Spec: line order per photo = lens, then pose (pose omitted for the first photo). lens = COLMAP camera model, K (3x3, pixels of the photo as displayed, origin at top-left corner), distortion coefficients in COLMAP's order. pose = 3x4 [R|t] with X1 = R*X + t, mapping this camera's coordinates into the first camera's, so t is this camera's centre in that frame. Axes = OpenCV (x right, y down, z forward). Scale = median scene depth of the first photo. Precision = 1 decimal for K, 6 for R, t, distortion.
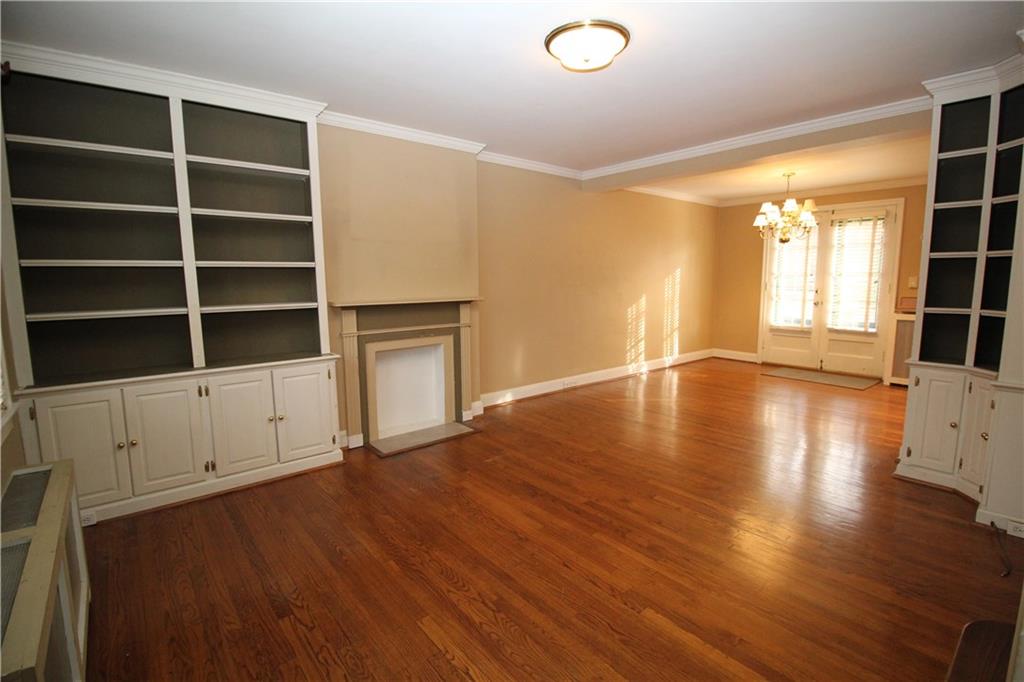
lens RADIAL K [[475.7, 0, 513.9], [0, 475.7, 337.4], [0, 0, 1]] dist [-0.014661, -0.005008]
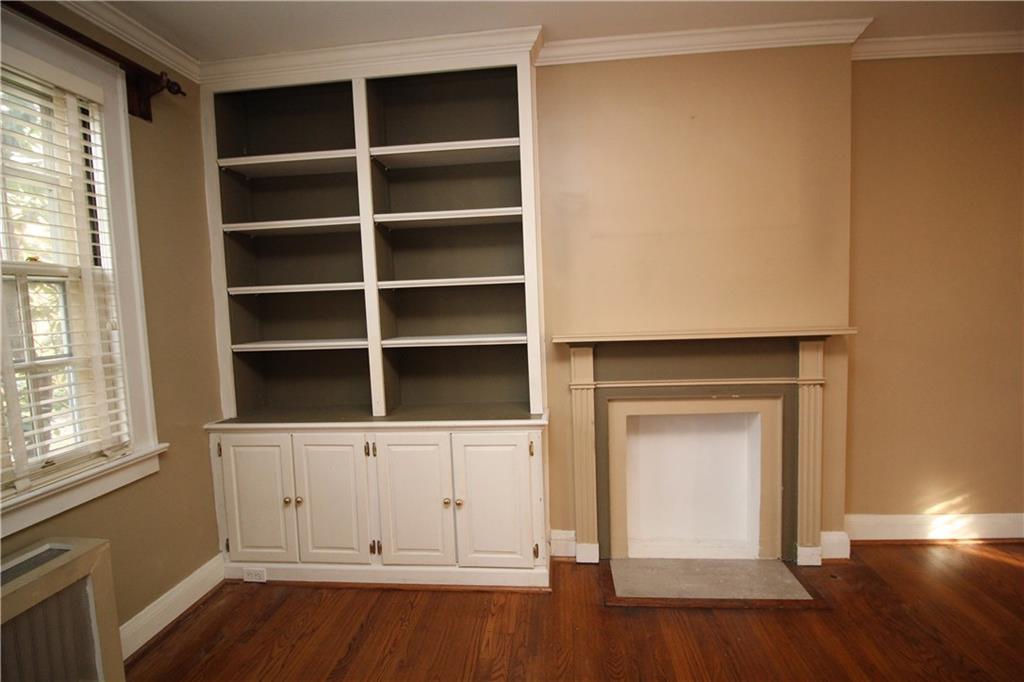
lens RADIAL K [[475.7, 0, 512.4], [0, 475.7, 340.7], [0, 0, 1]] dist [-0.014661, -0.005008]
pose [[0.704266, 0.034379, -0.709103, 0.036081], [-0.060593, 0.998093, -0.011790, -0.051928], [0.707345, 0.051270, 0.705007, 0.463588]]
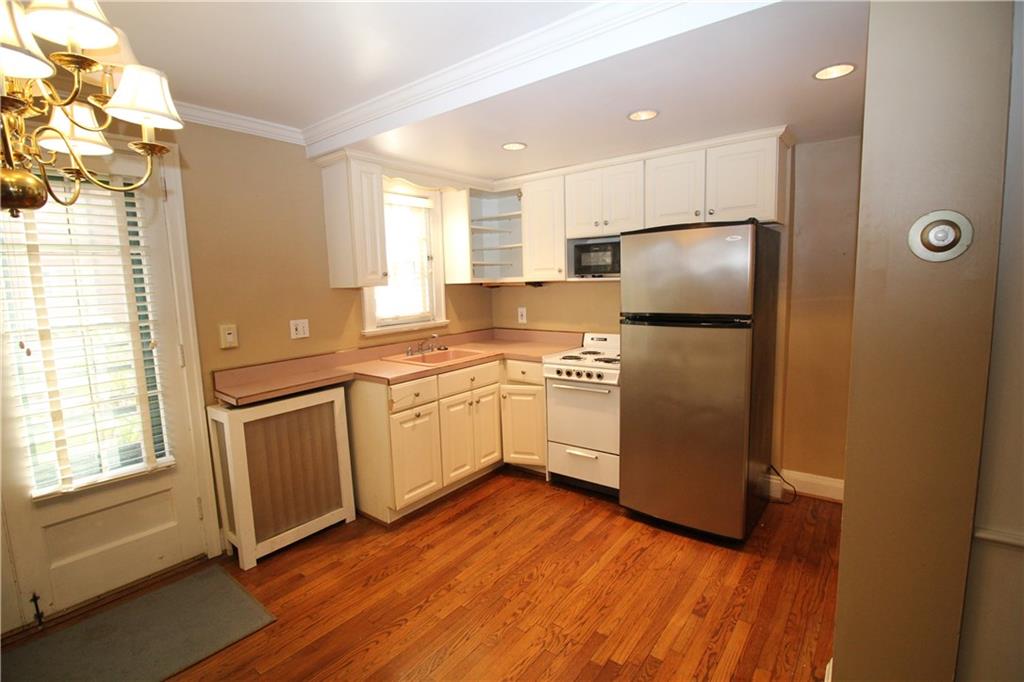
lens RADIAL K [[475.7, 0, 511.7], [0, 475.7, 335.9], [0, 0, 1]] dist [-0.014661, -0.005008]
pose [[-0.226210, -0.107135, 0.968169, 0.494926], [0.154766, 0.977354, 0.144312, -0.213287], [-0.961705, 0.182485, -0.204506, 1.236200]]
